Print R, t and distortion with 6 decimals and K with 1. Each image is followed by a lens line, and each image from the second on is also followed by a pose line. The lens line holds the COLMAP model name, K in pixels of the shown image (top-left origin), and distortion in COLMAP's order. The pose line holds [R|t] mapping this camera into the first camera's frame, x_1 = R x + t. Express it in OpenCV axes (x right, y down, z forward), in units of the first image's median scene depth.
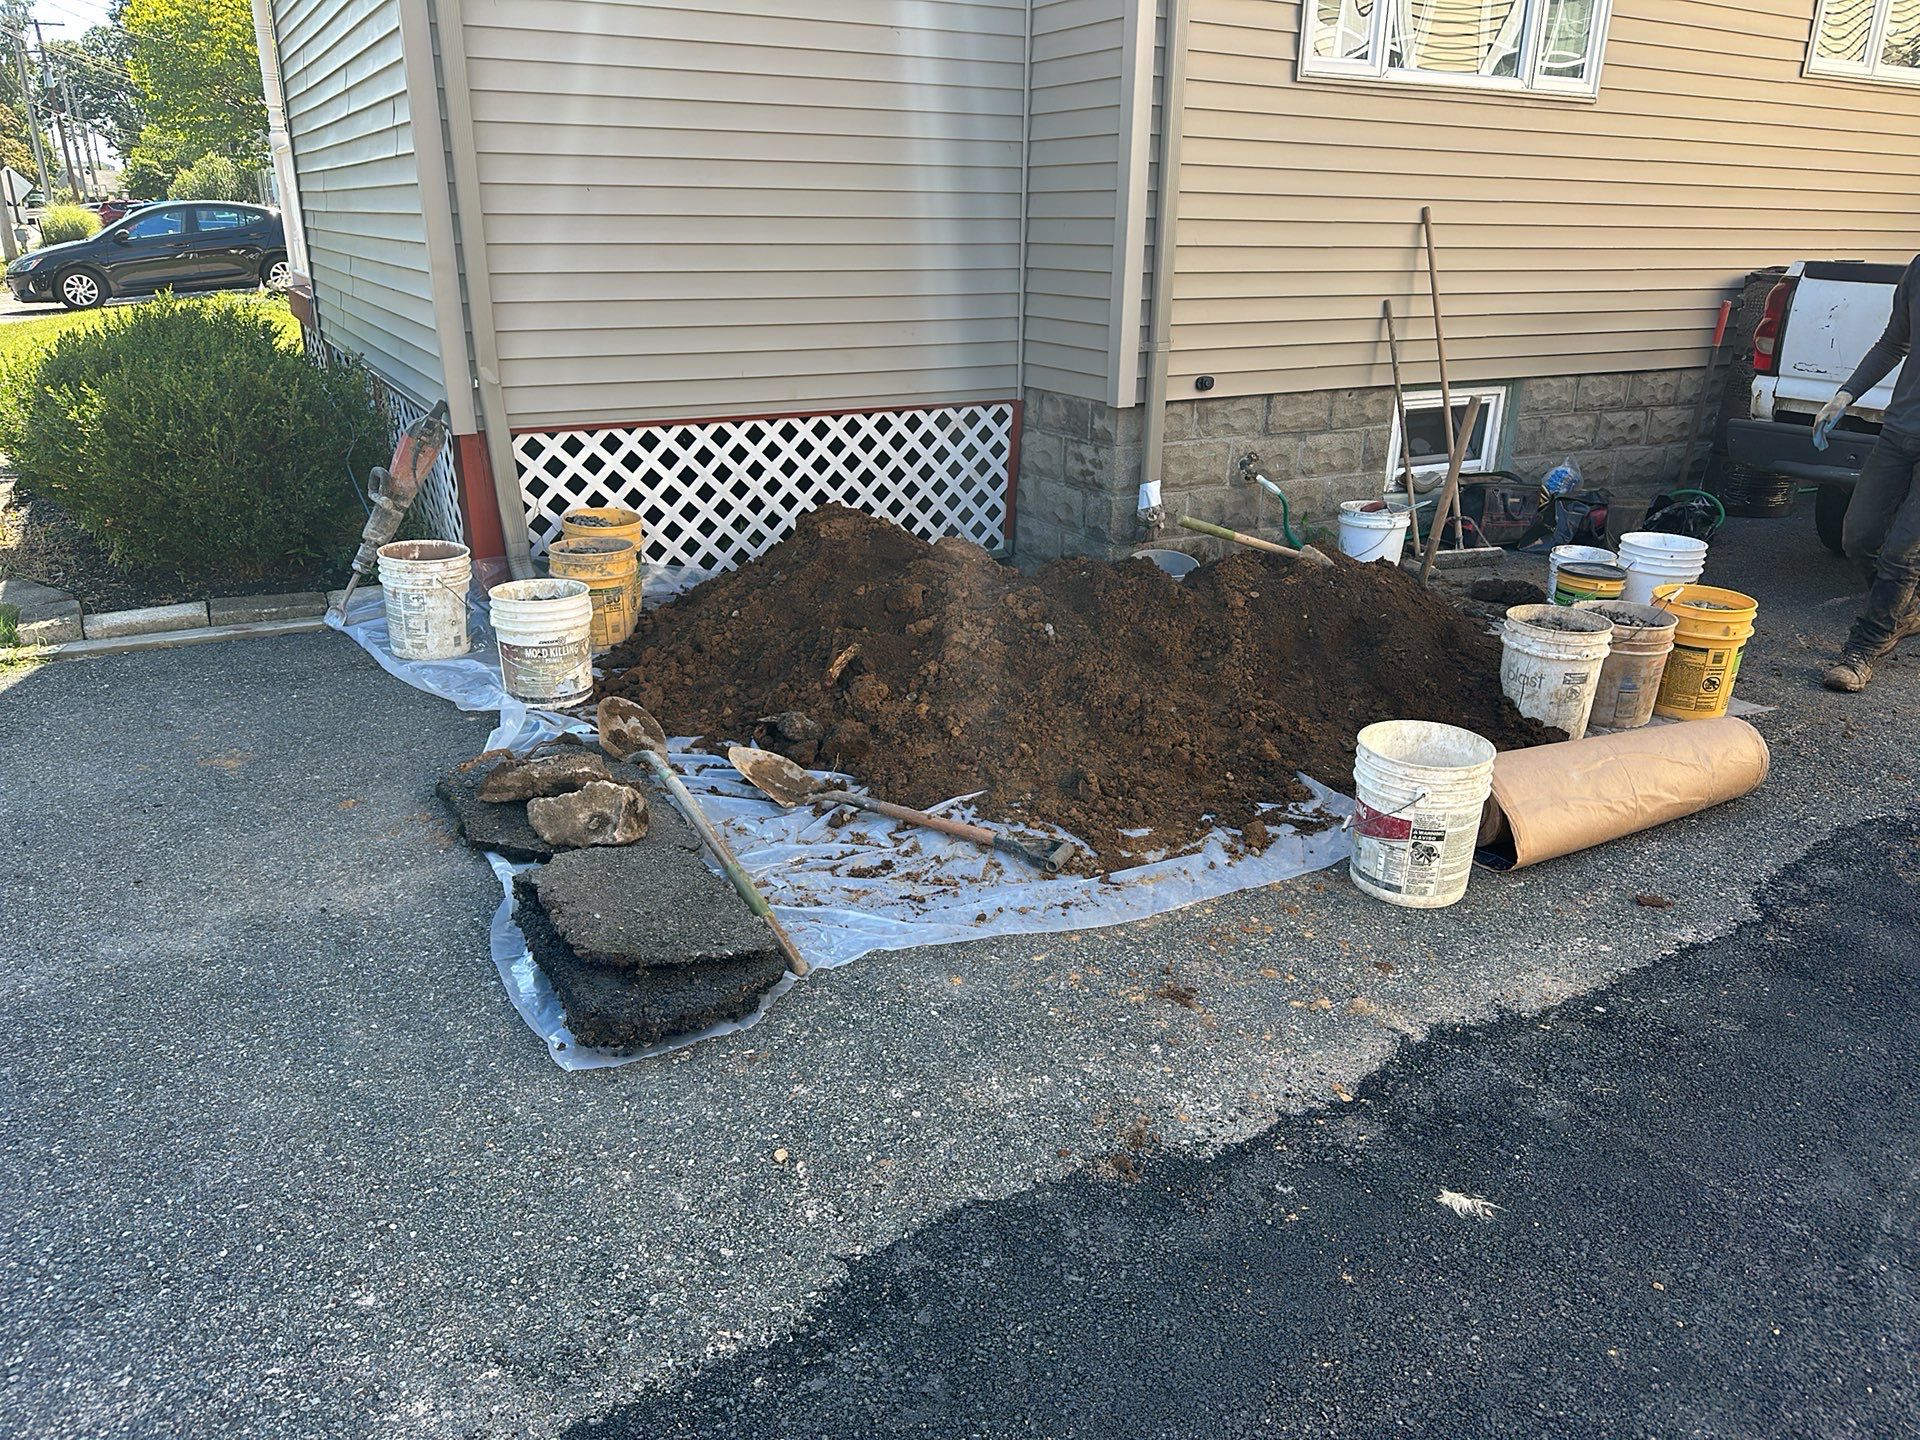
lens RADIAL K [[1333.1, 0, 970.3], [0, 1333.1, 747.4], [0, 0, 1]] dist [0.046214, -0.069679]
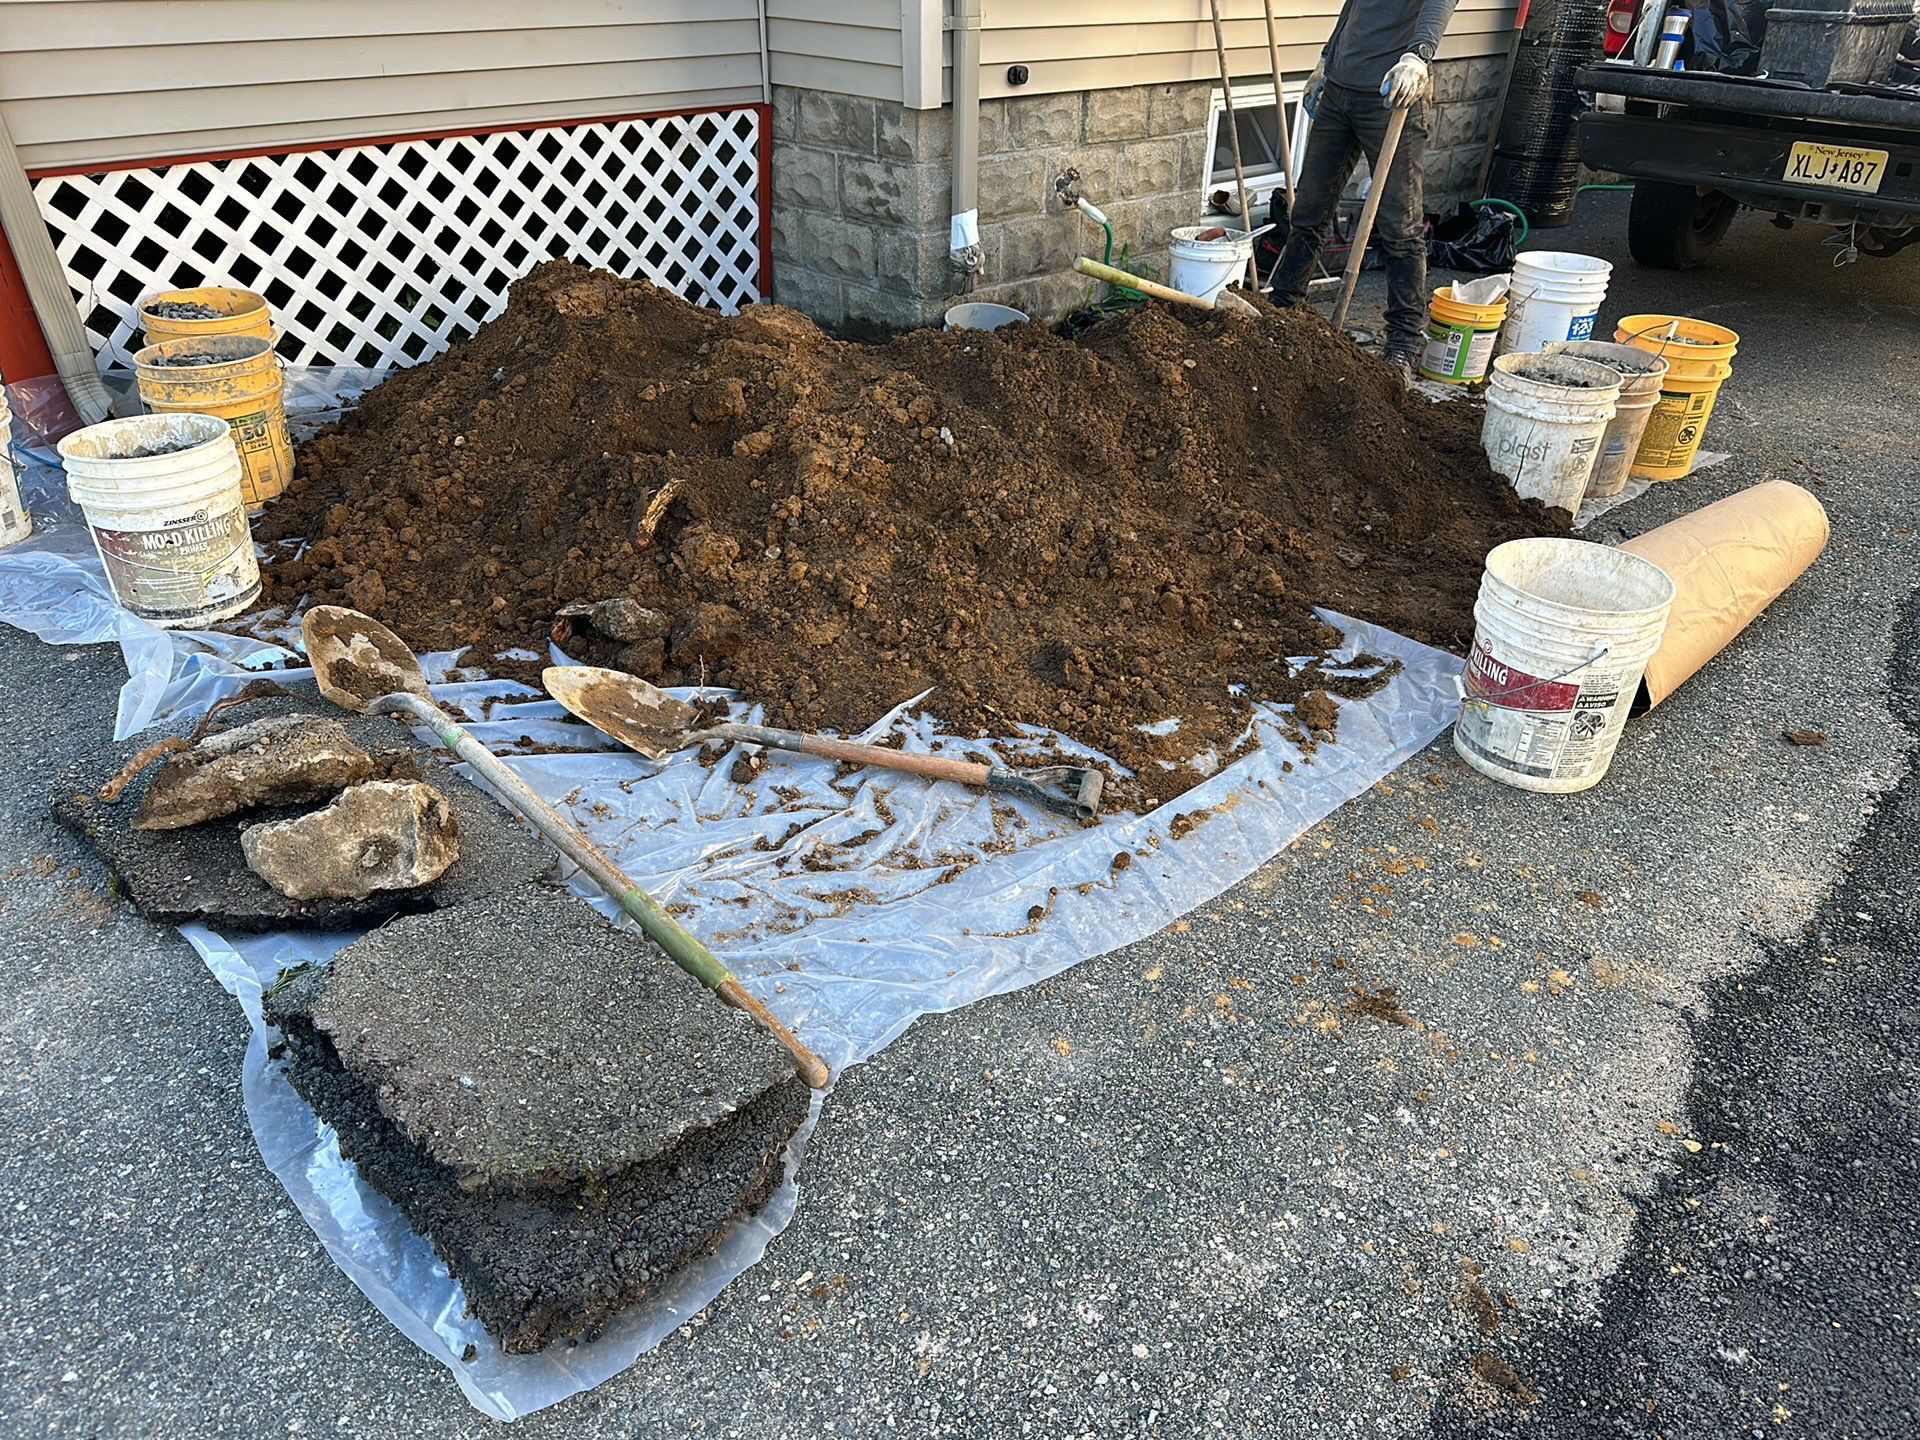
lens RADIAL K [[1333.1, 0, 979.4], [0, 1333.1, 738.5], [0, 0, 1]] dist [0.046214, -0.069679]
pose [[0.958289, -0.138829, 0.249816, -0.120525], [0.092199, 0.977530, 0.189566, -0.060392], [-0.270519, -0.158626, 0.949556, 0.272290]]
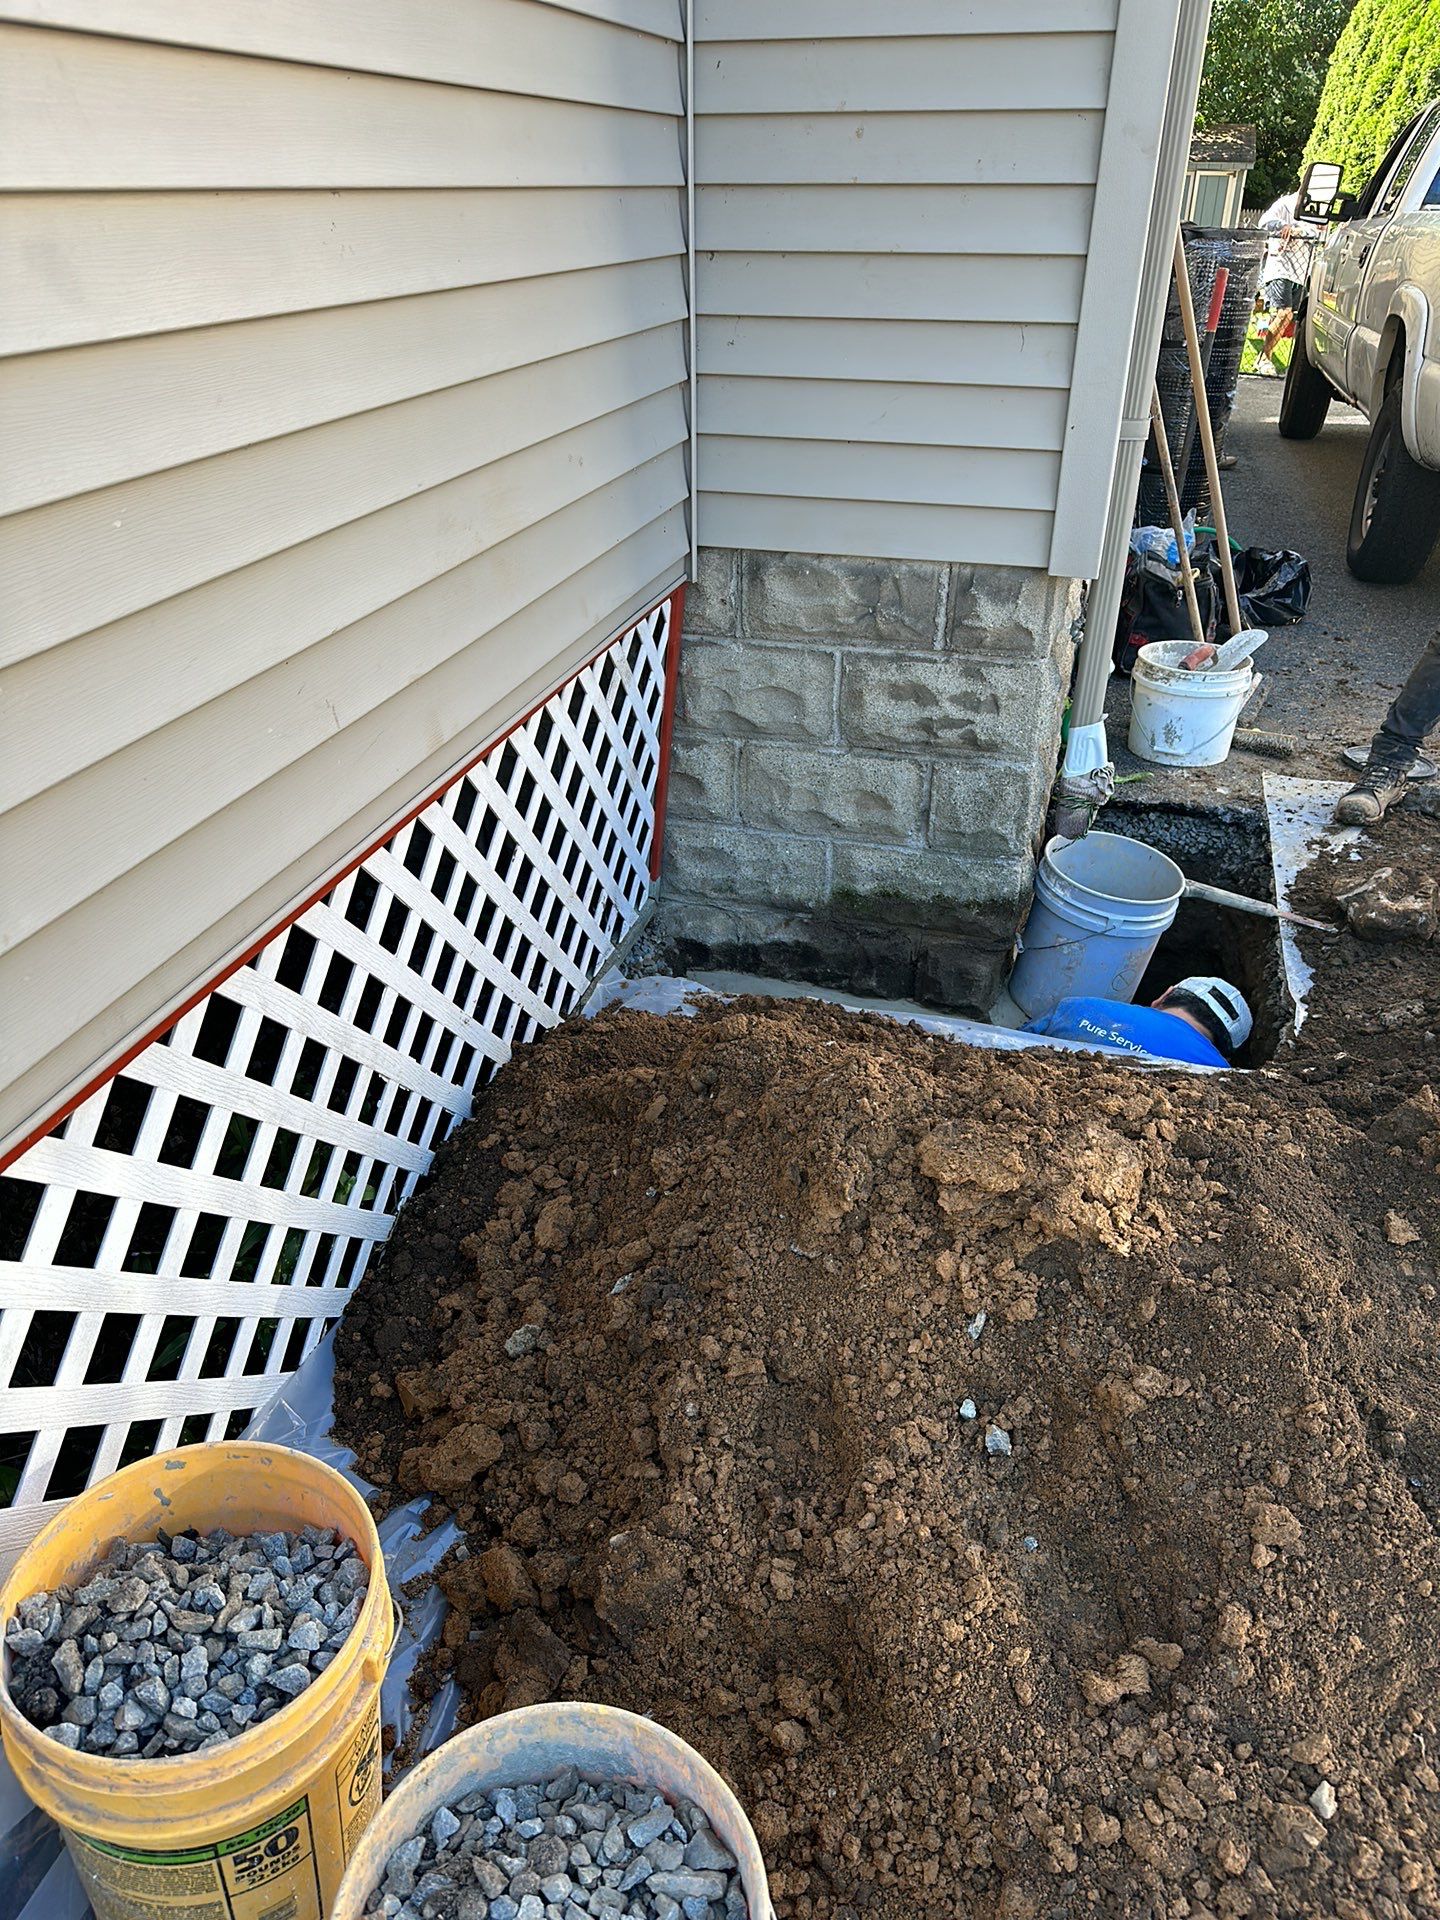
lens RADIAL K [[1333.1, 0, 724.7], [0, 1333.1, 975.5], [0, 0, 1]] dist [0.046214, -0.069679]
pose [[0.695413, -0.367453, 0.617559, -0.370739], [0.261559, 0.929860, 0.258741, -0.348760], [-0.669319, -0.018404, 0.742747, 0.935828]]
